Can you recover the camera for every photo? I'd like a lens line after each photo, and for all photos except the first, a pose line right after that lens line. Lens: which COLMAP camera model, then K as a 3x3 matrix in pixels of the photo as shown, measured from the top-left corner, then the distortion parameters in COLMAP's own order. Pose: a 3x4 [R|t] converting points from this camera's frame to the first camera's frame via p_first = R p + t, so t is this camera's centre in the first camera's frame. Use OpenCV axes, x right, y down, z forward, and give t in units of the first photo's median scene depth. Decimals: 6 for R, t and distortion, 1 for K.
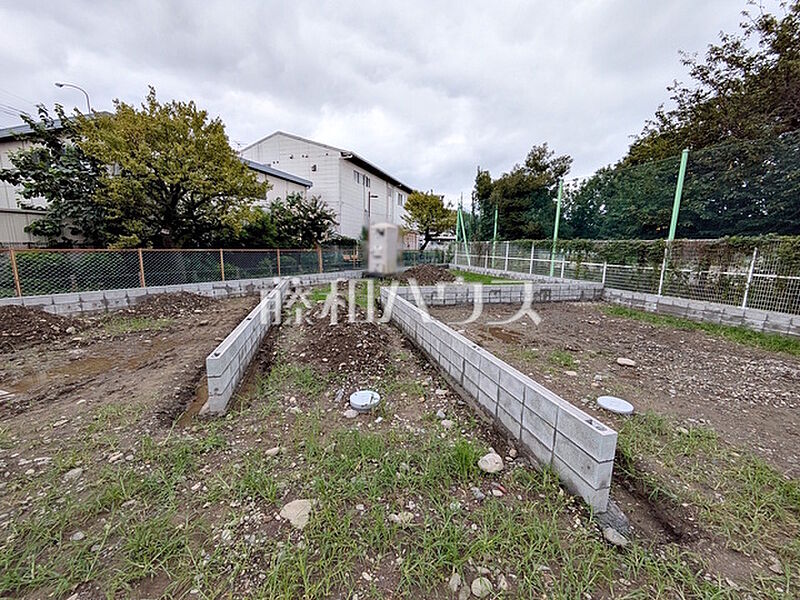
lens RADIAL K [[317.3, 0, 400.0], [0, 317.3, 300.0], [0, 0, 1]] dist [0.004803, -0.000035]
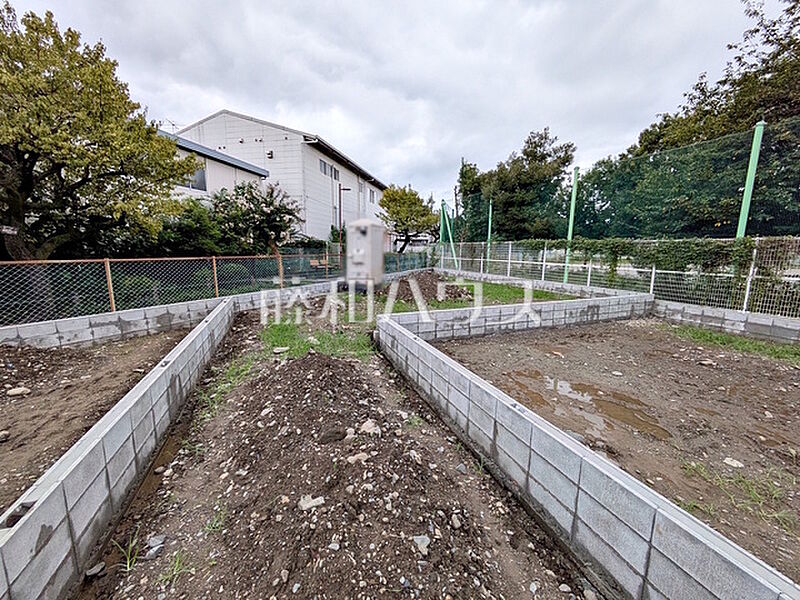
lens RADIAL K [[317.3, 0, 400.0], [0, 317.3, 300.0], [0, 0, 1]] dist [0.004803, -0.000035]
pose [[0.994102, -0.027784, 0.104831, -0.050099], [0.028183, 0.999600, -0.002333, -0.041410], [-0.104724, 0.005274, 0.994487, 0.219114]]
